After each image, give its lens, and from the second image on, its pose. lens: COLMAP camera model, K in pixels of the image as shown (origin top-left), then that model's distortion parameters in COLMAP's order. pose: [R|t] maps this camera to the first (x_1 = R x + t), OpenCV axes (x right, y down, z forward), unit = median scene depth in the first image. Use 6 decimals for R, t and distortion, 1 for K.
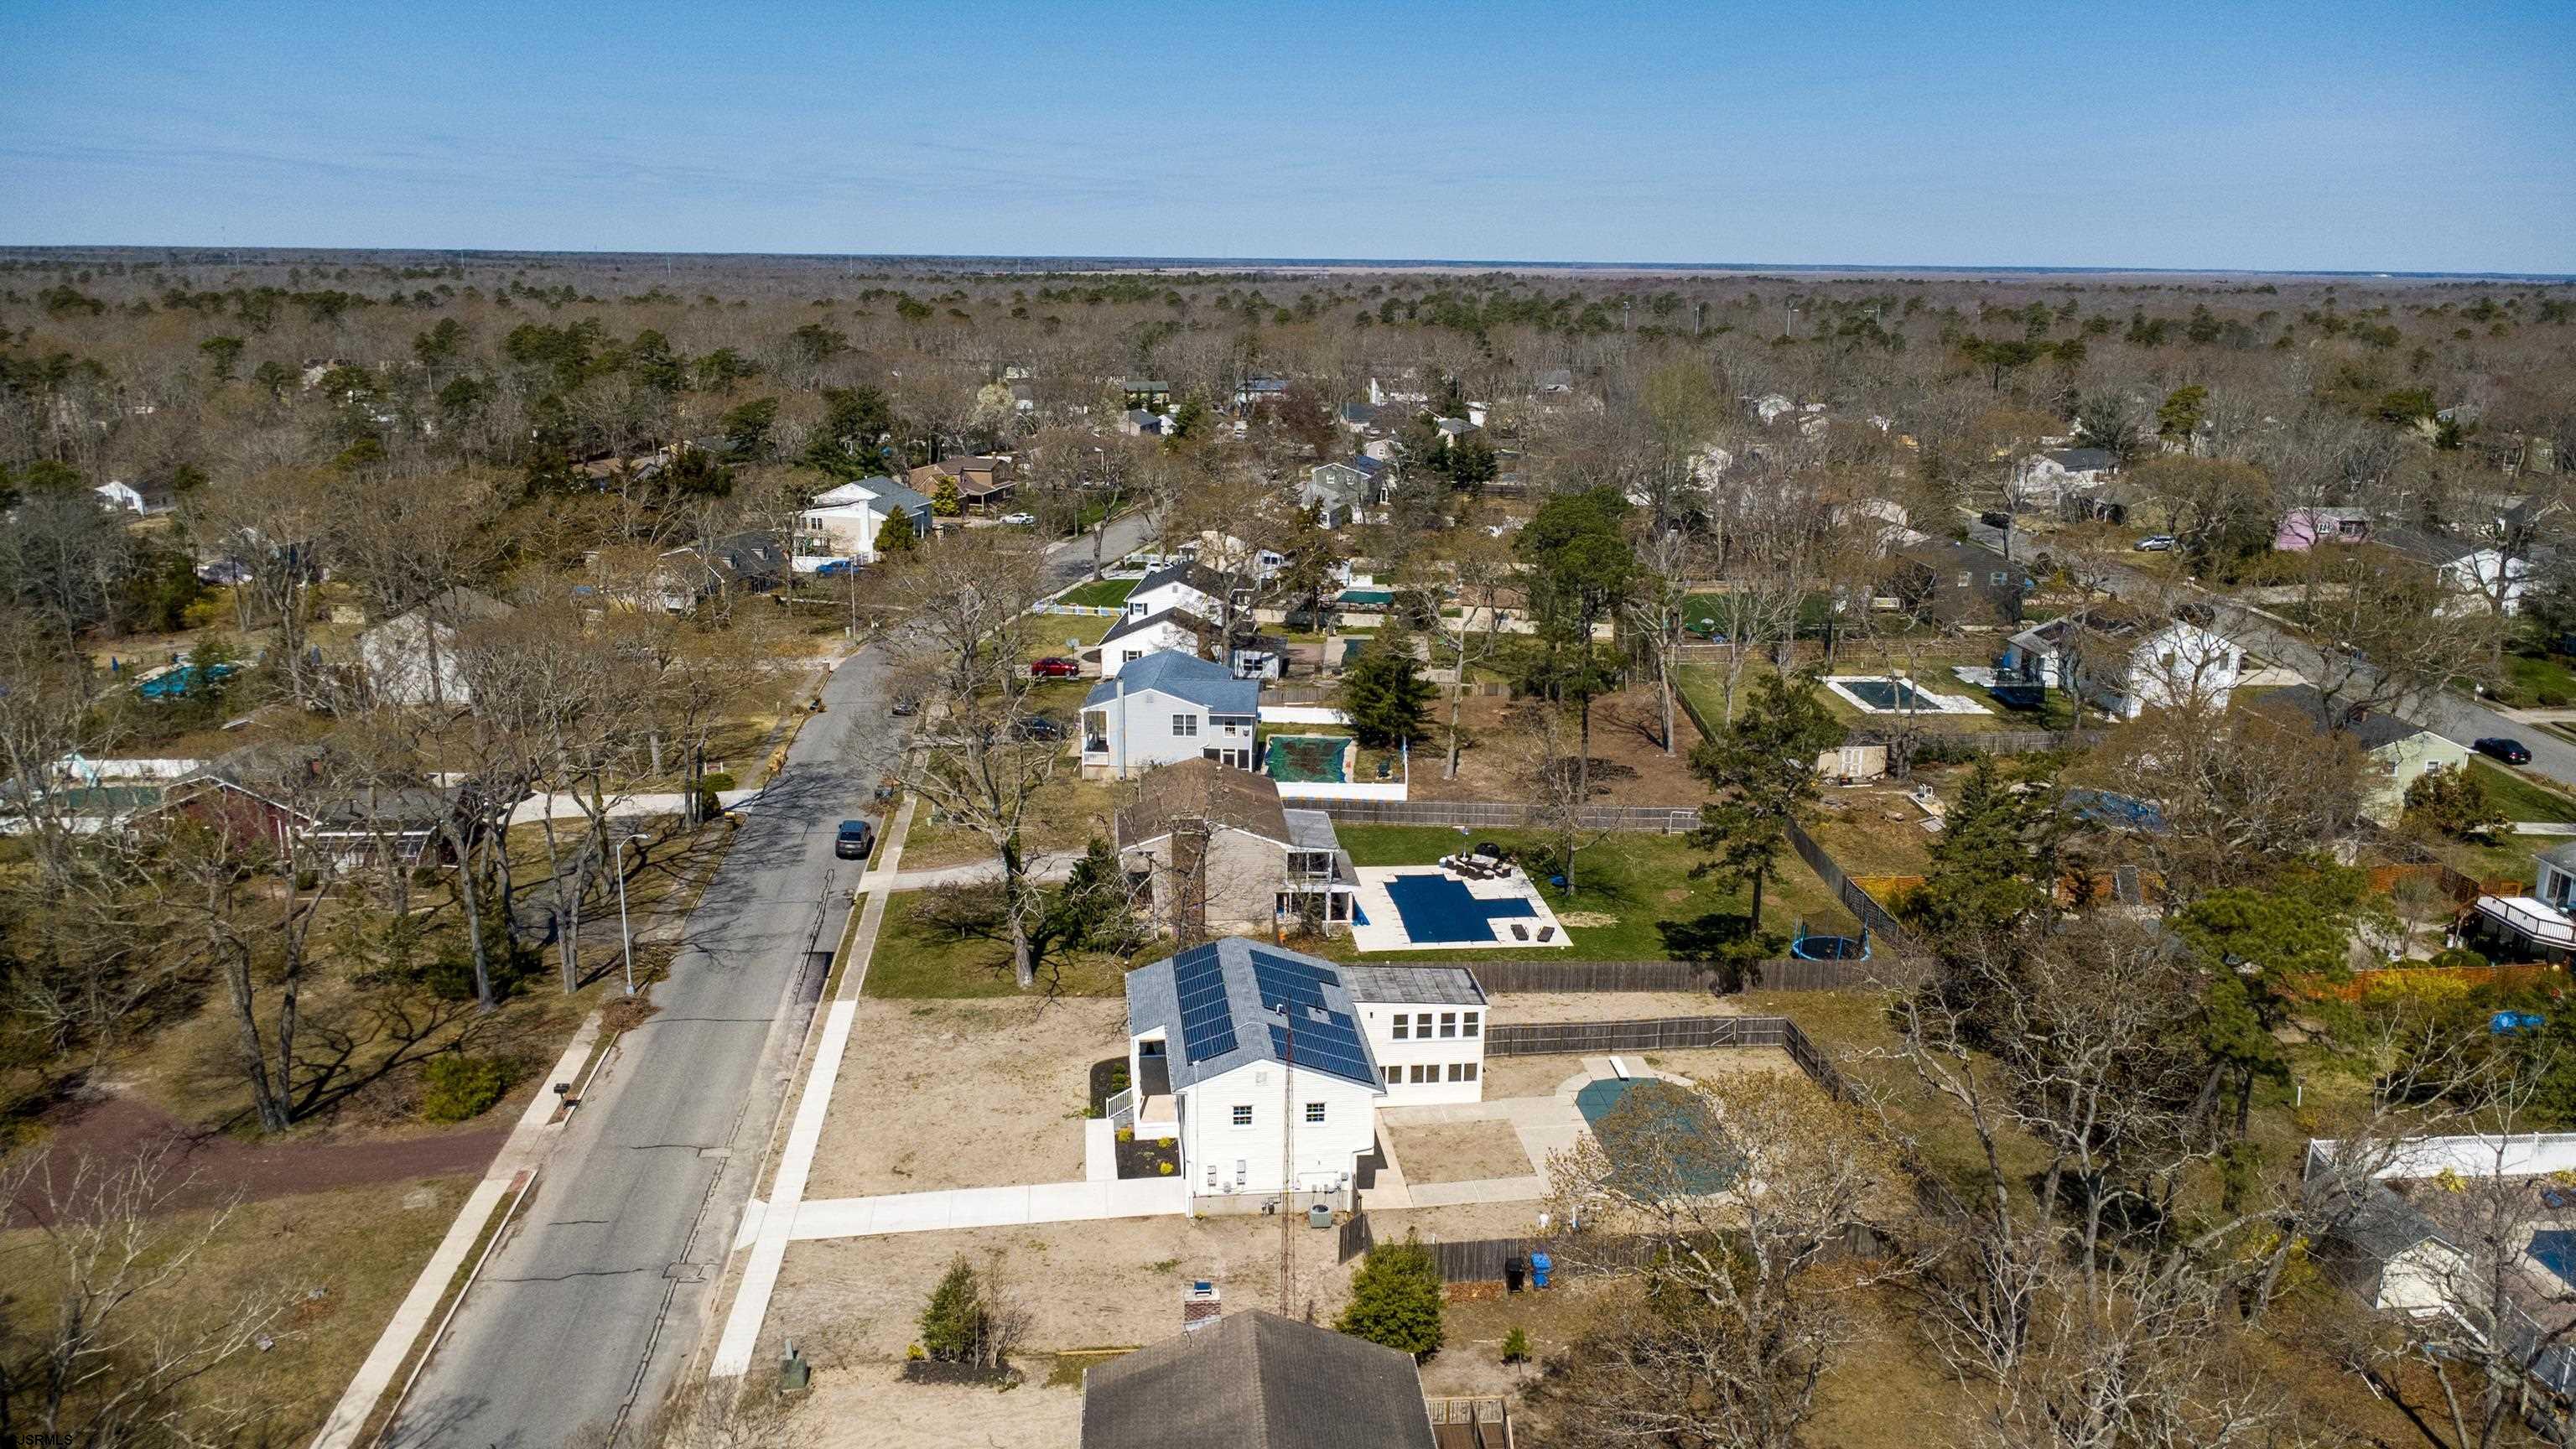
lens RADIAL K [[1845.9, 0, 1288.0], [0, 1845.9, 724.5], [0, 0, 1]] dist [0.007778, 0.000964]
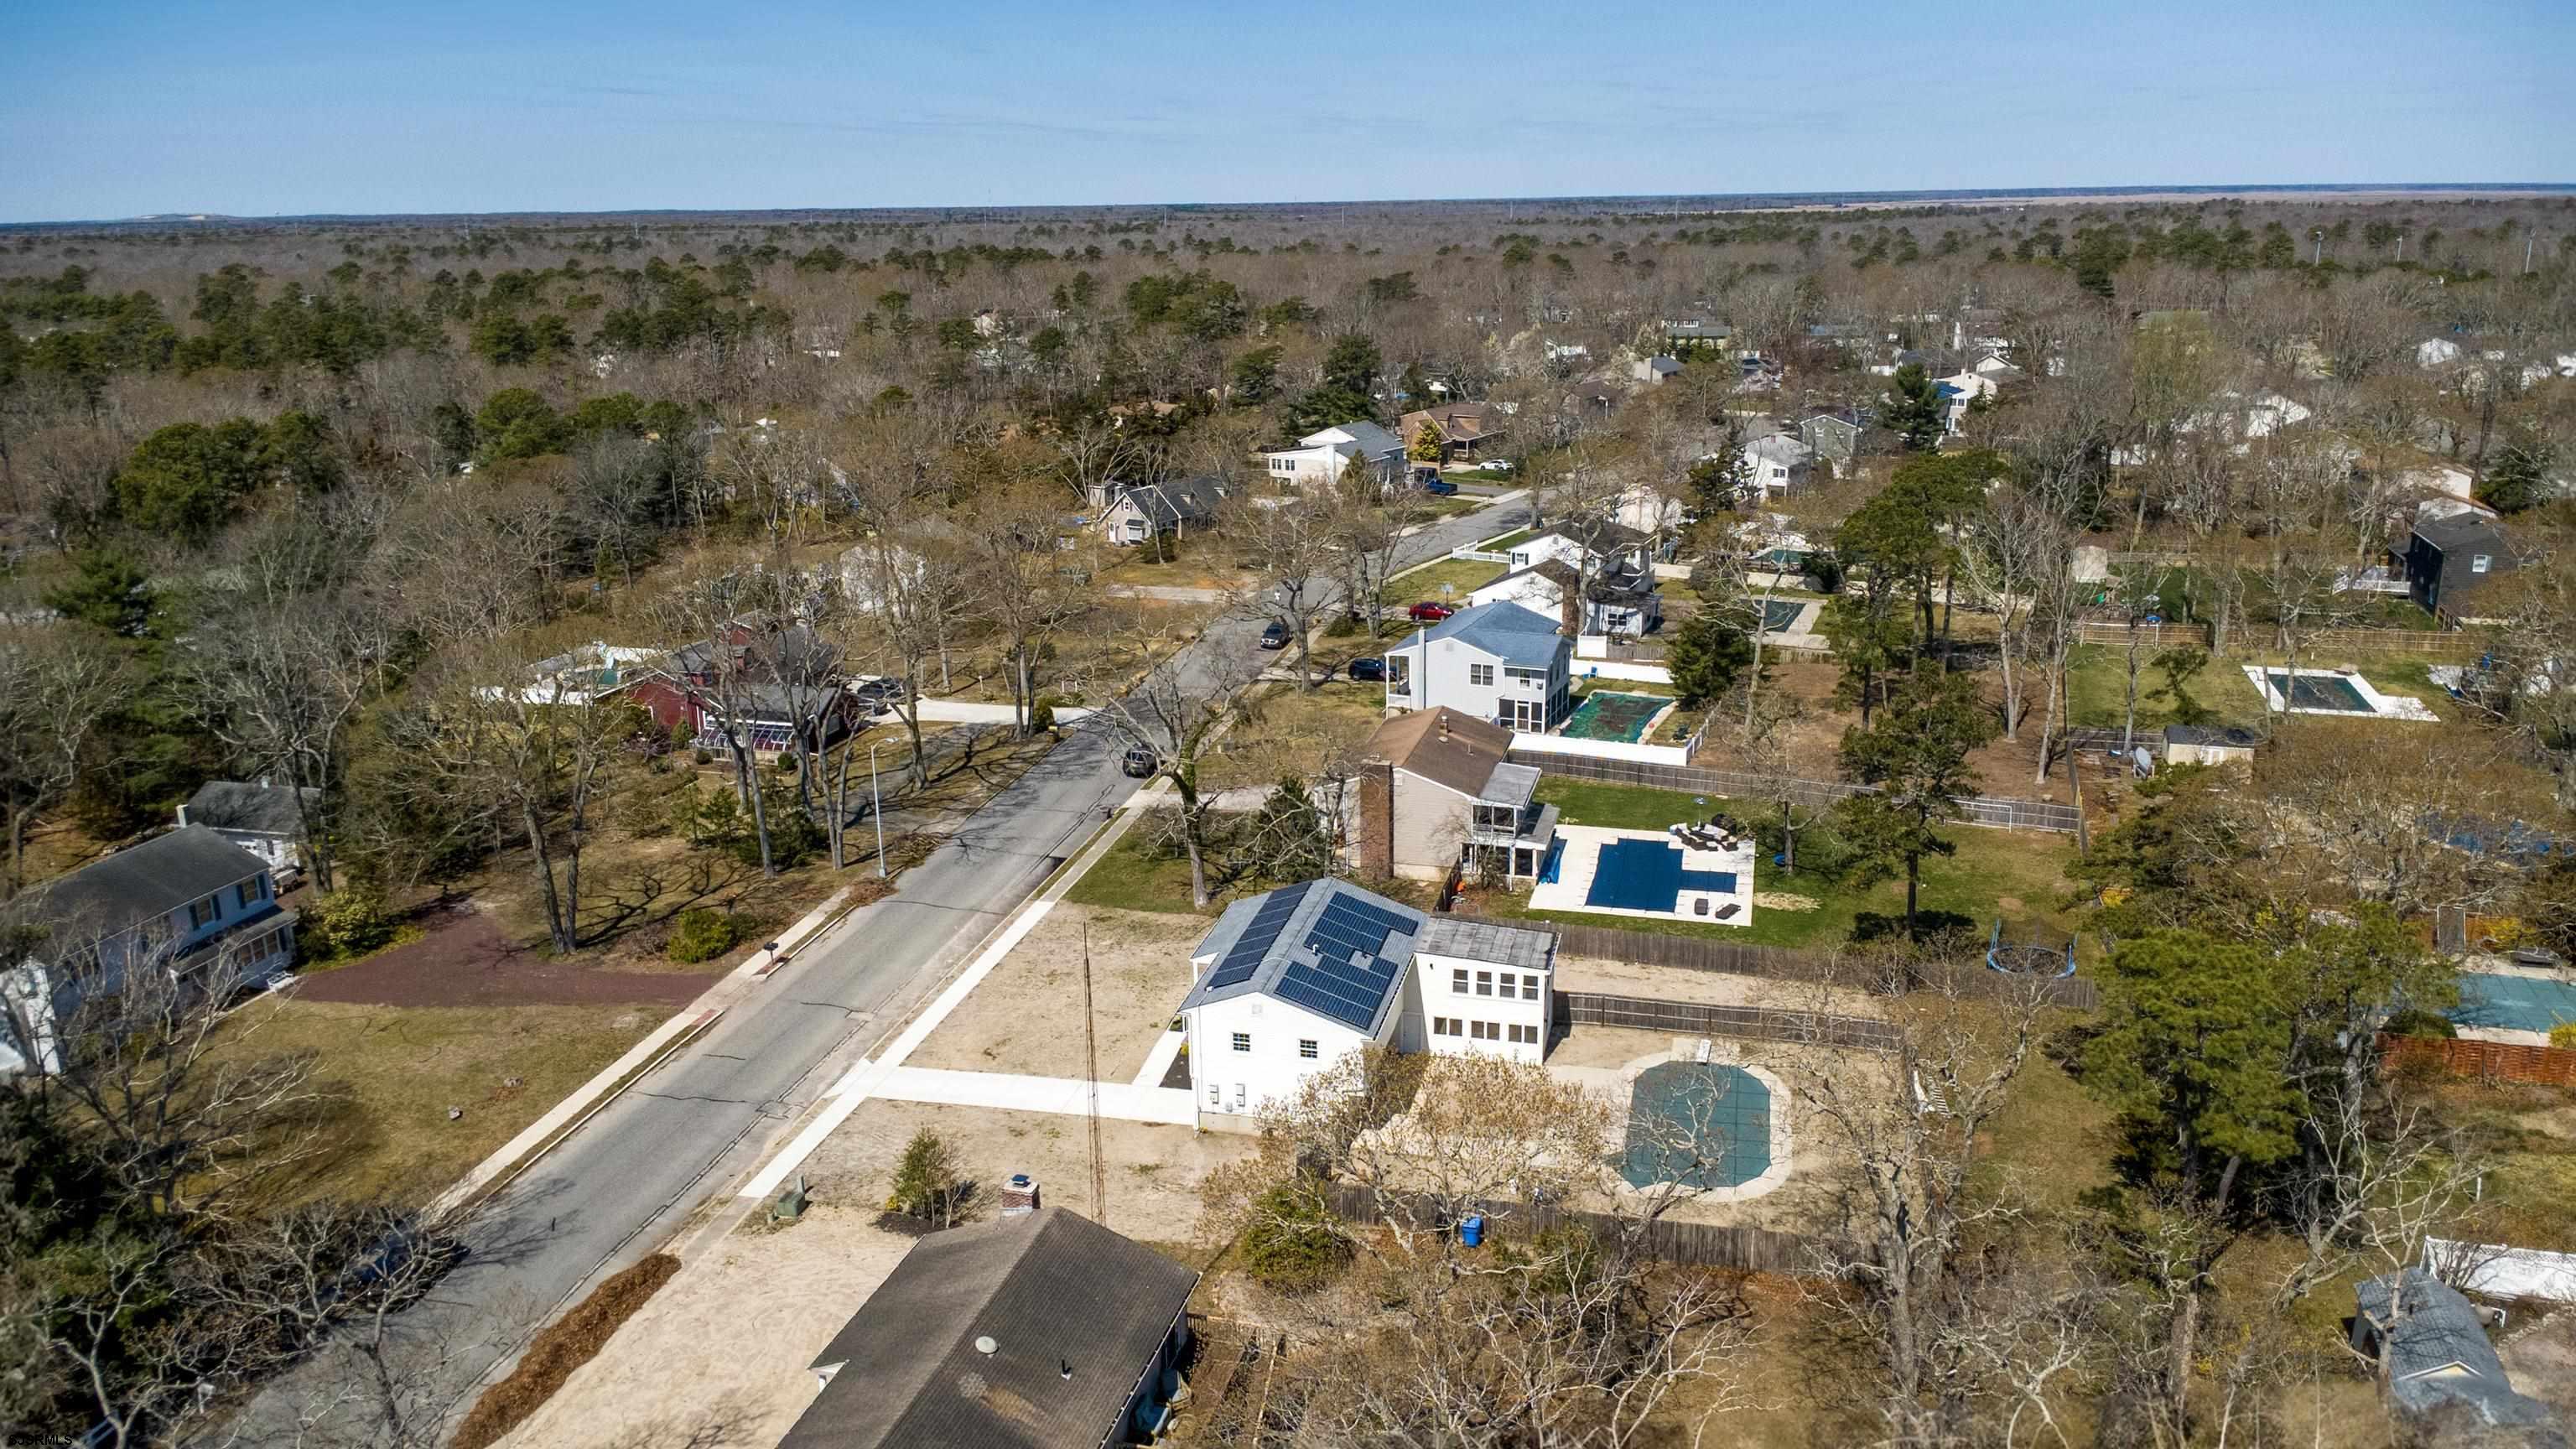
lens RADIAL K [[1813.4, 0, 1288.0], [0, 1813.4, 724.5], [0, 0, 1]] dist [0.005720, 0.002672]
pose [[0.936590, 0.073106, -0.342718, 0.243733], [-0.061205, 0.997091, 0.045428, -0.014456], [0.345042, -0.021571, 0.938339, 0.021347]]
